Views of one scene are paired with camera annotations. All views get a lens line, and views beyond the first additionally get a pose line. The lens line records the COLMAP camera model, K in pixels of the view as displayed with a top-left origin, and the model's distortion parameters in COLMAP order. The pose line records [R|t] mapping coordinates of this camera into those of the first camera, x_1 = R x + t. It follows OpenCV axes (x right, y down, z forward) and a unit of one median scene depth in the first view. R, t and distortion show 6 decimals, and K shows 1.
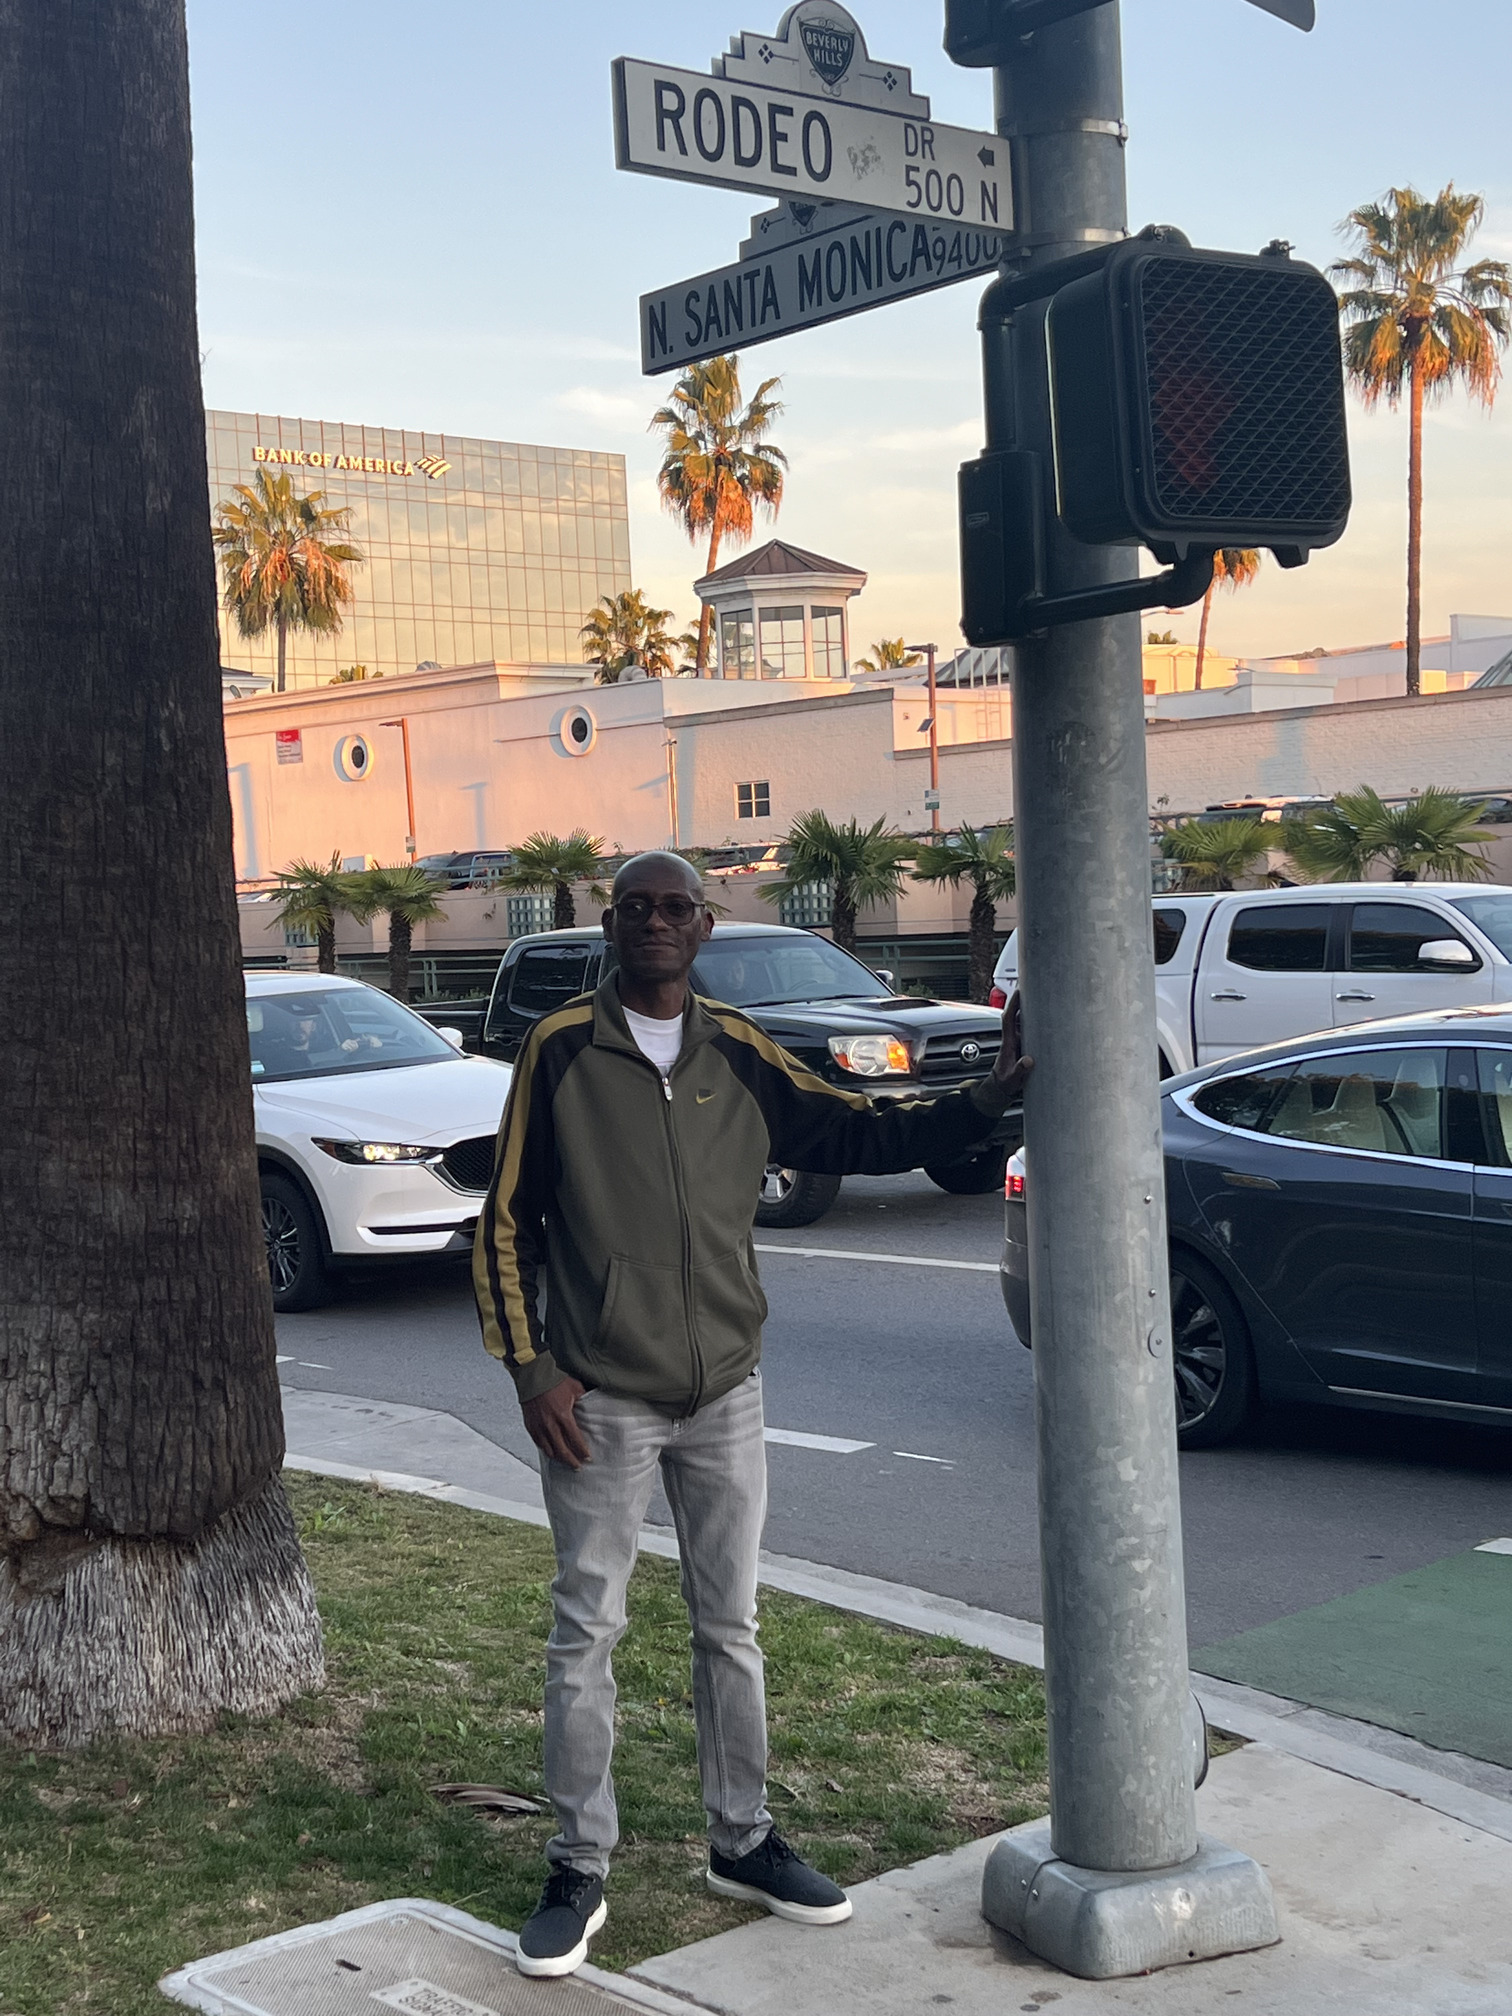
lens RADIAL K [[2883.1, 0, 720.2], [0, 2883.1, 1038.3], [0, 0, 1]] dist [0.115730, 0.000000]
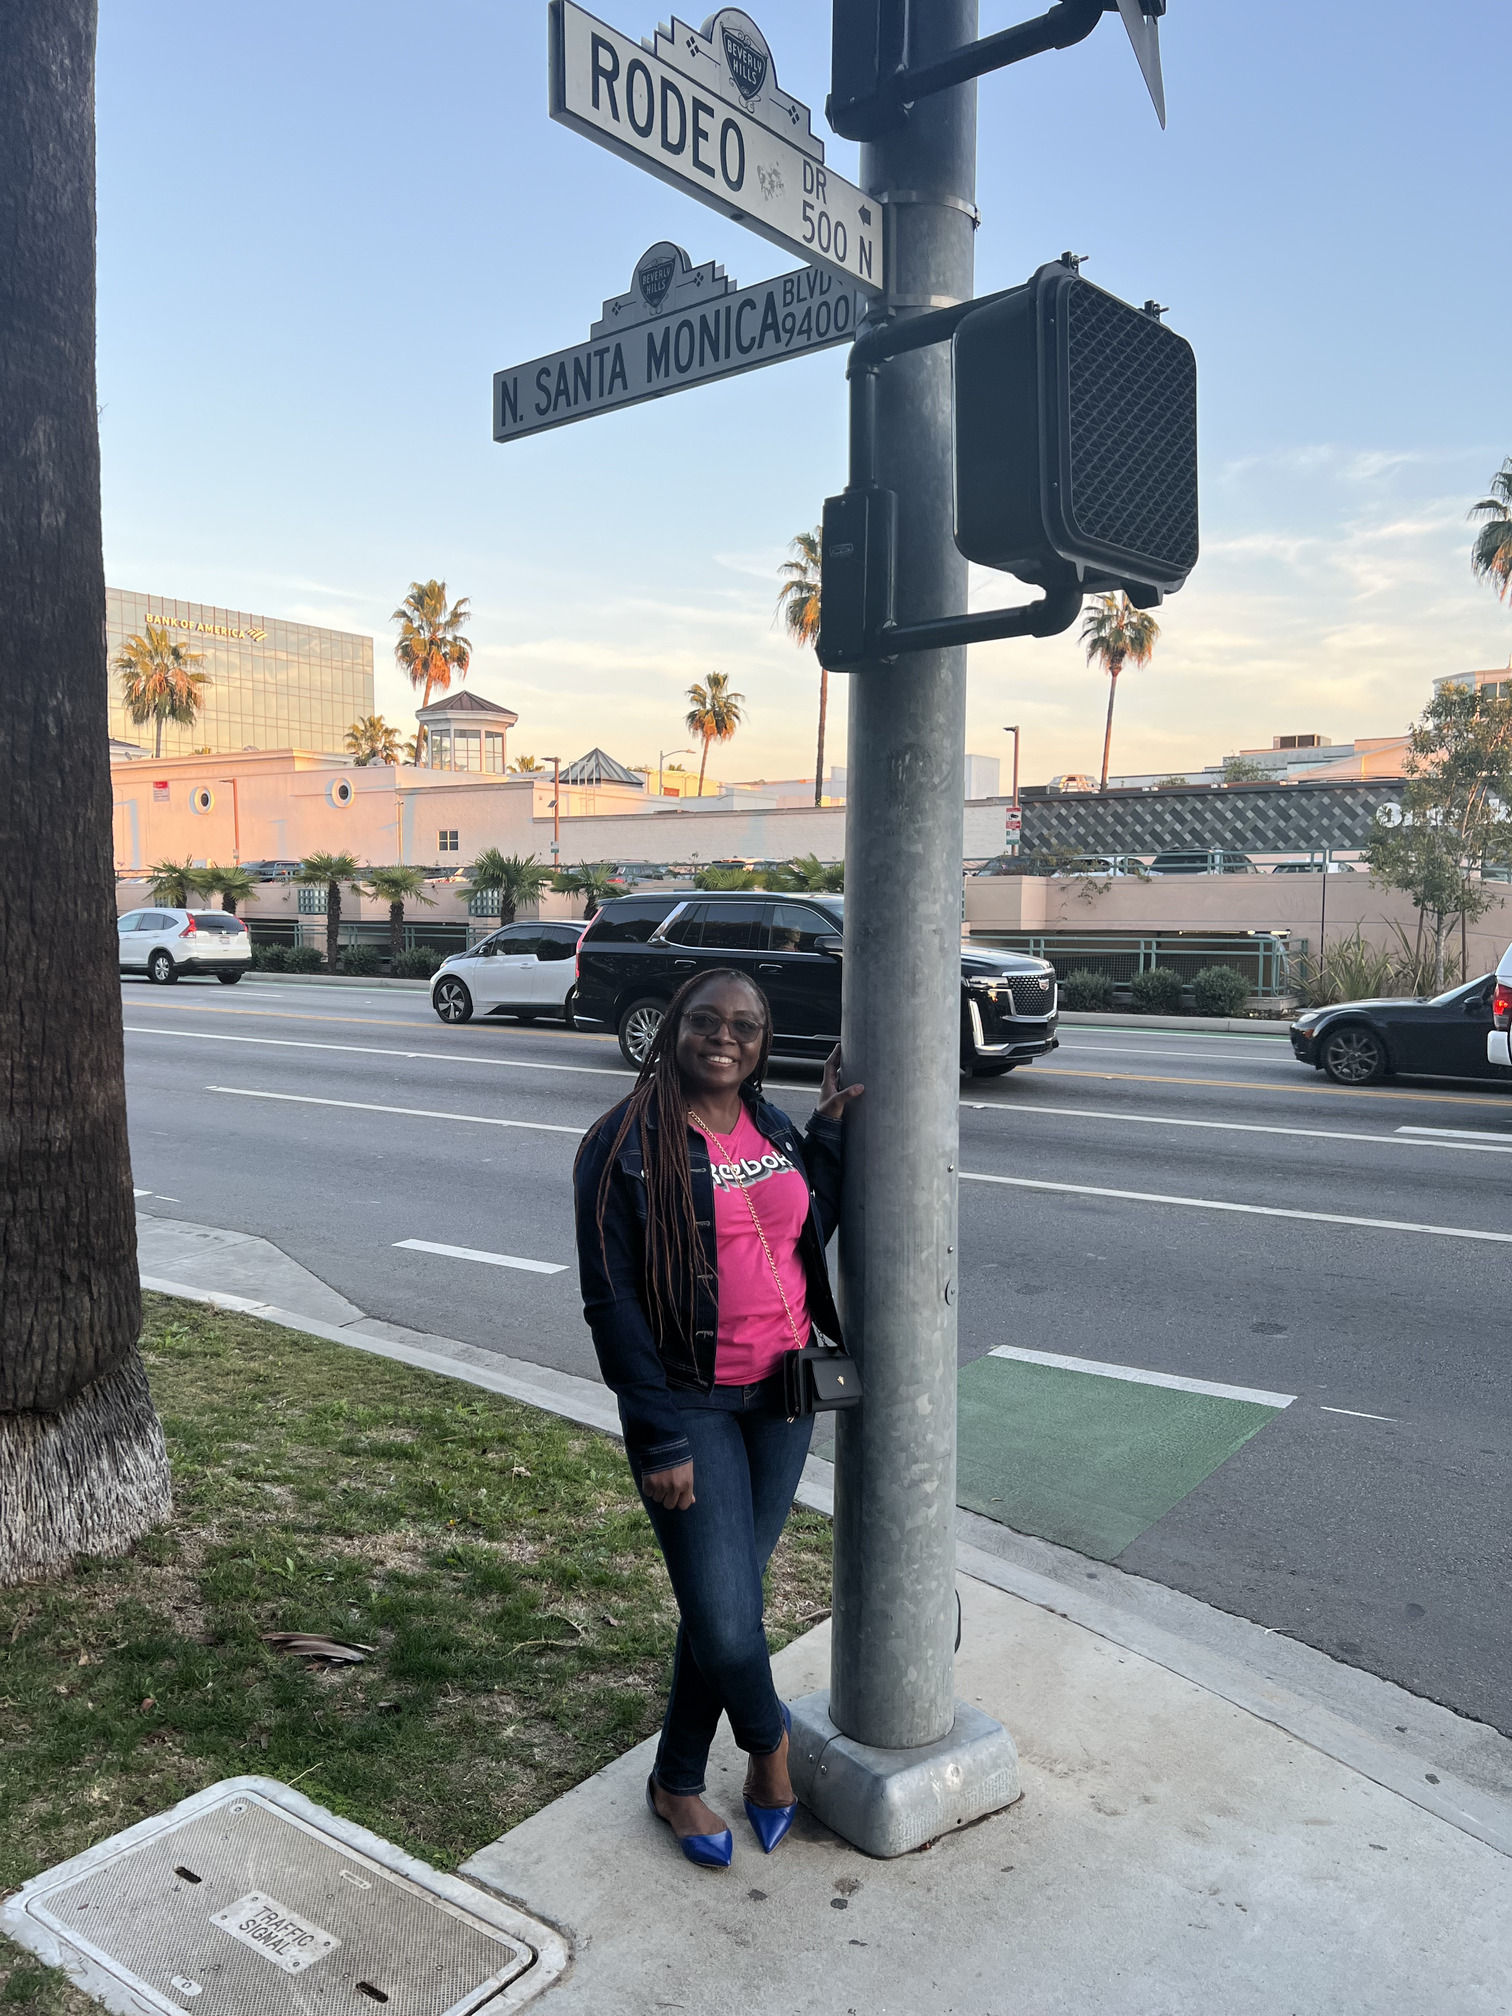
lens RADIAL K [[1569.4, 0, 752.7], [0, 1569.4, 1026.9], [0, 0, 1]] dist [0.037796, -0.023155]
pose [[0.976296, 0.036246, 0.213383, -0.054308], [-0.042173, 0.998839, 0.023284, -0.010025], [-0.212292, -0.031731, 0.976691, 0.355883]]
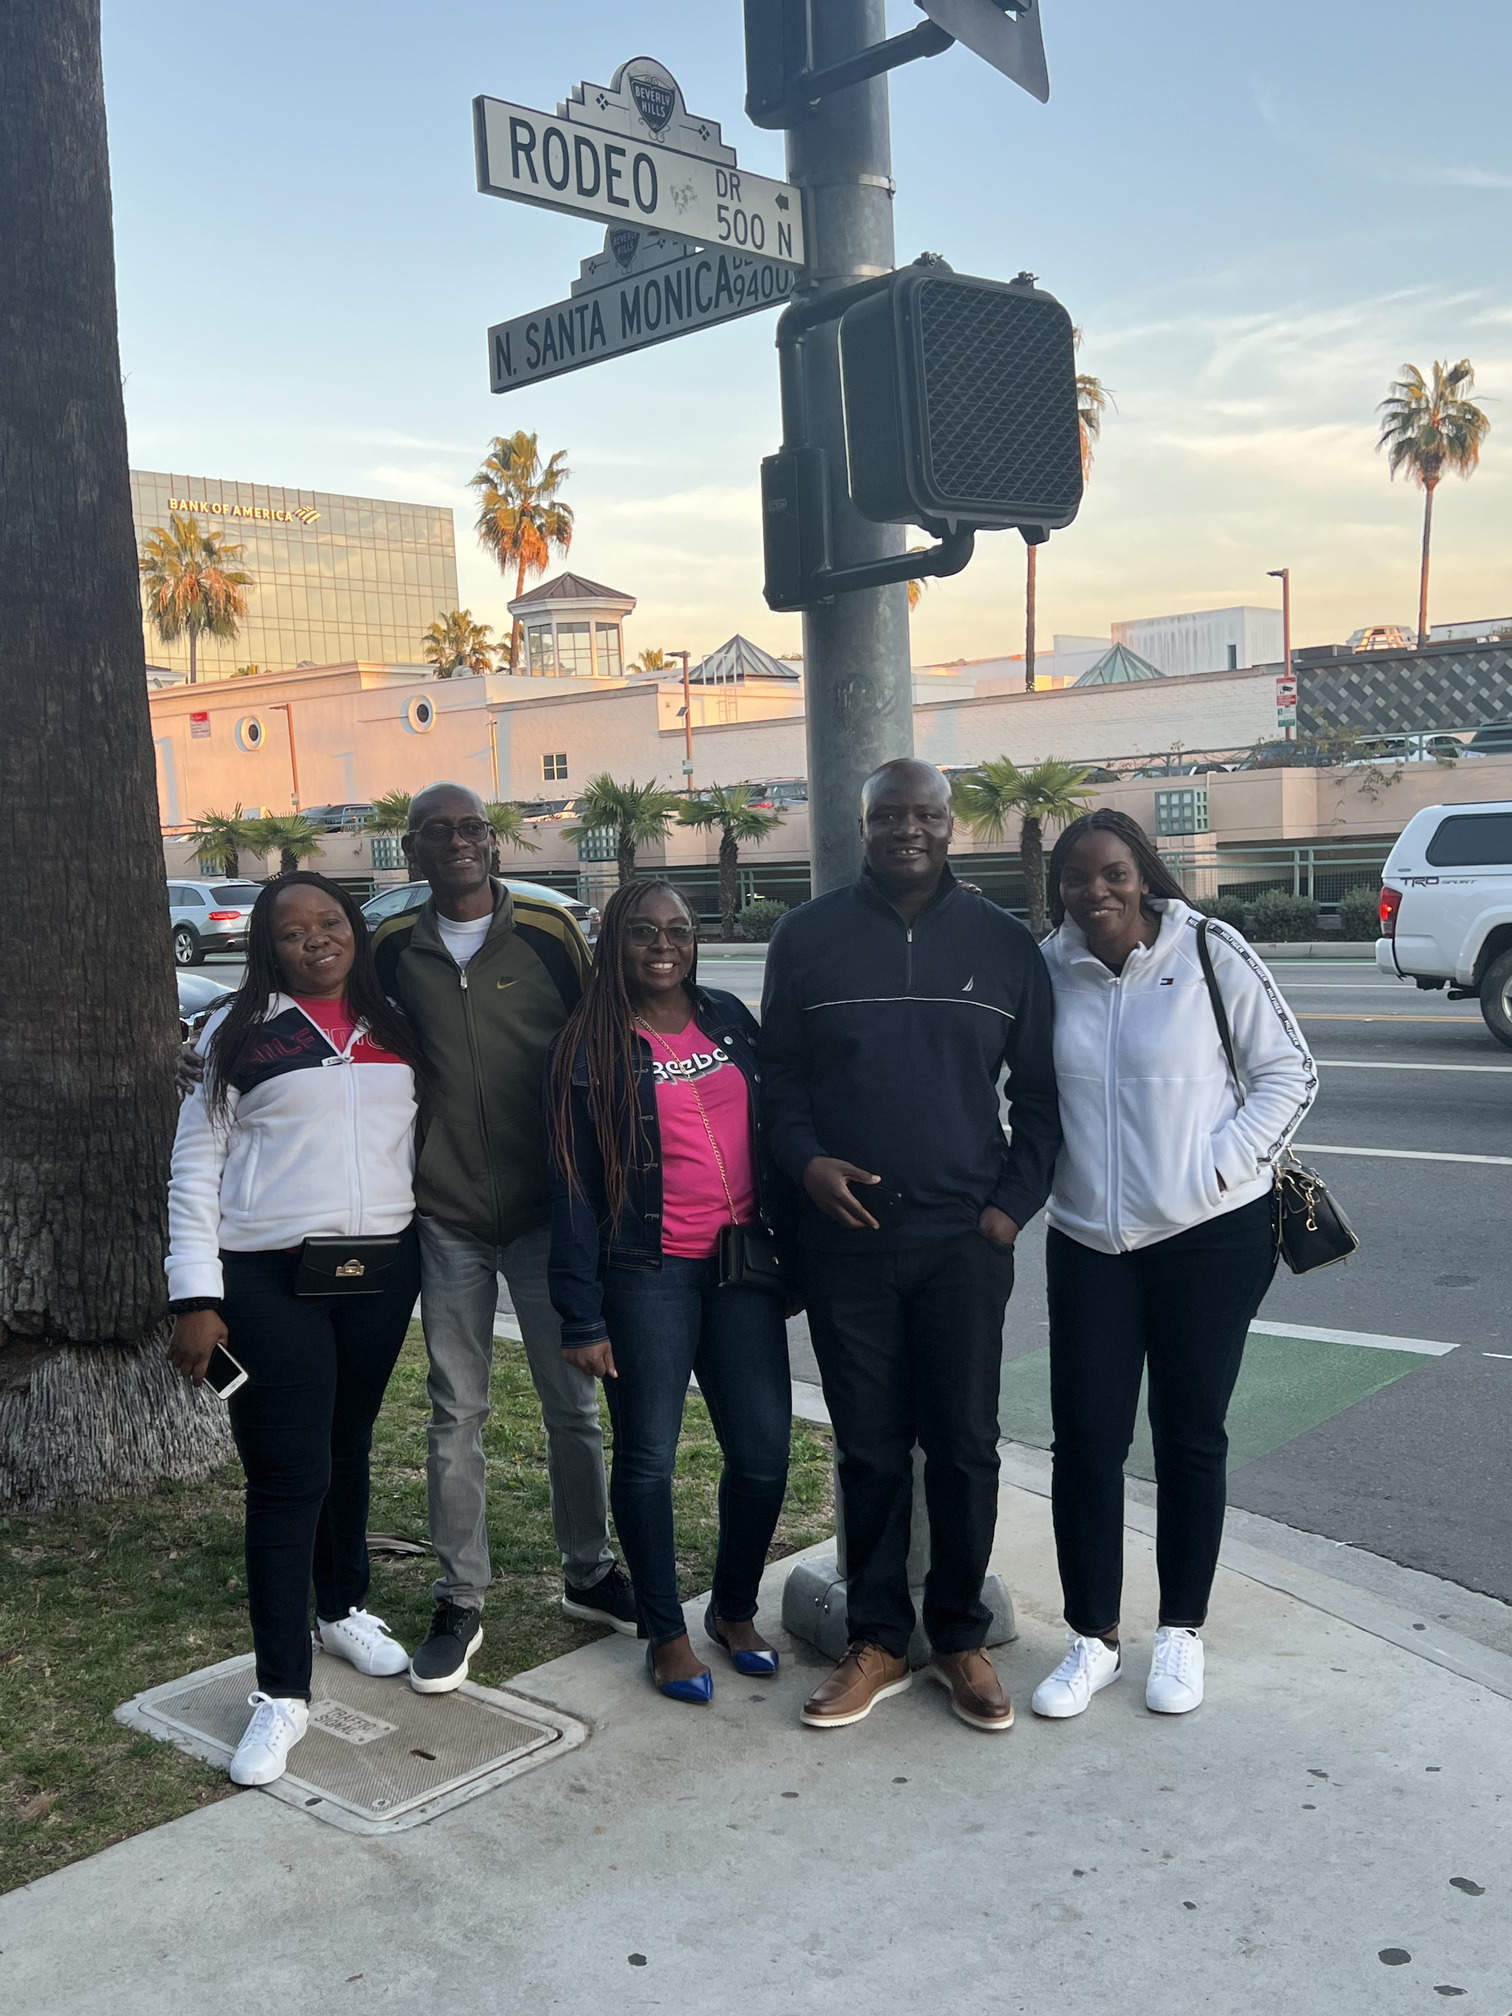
lens RADIAL K [[2097.1, 0, 742.2], [0, 2097.1, 1038.8], [0, 0, 1]] dist [0.049958, 0.000000]
pose [[0.994784, -0.011529, 0.101354, -0.015327], [0.006942, 0.998941, 0.045493, 0.004120], [-0.101771, -0.044552, 0.993810, 0.095353]]
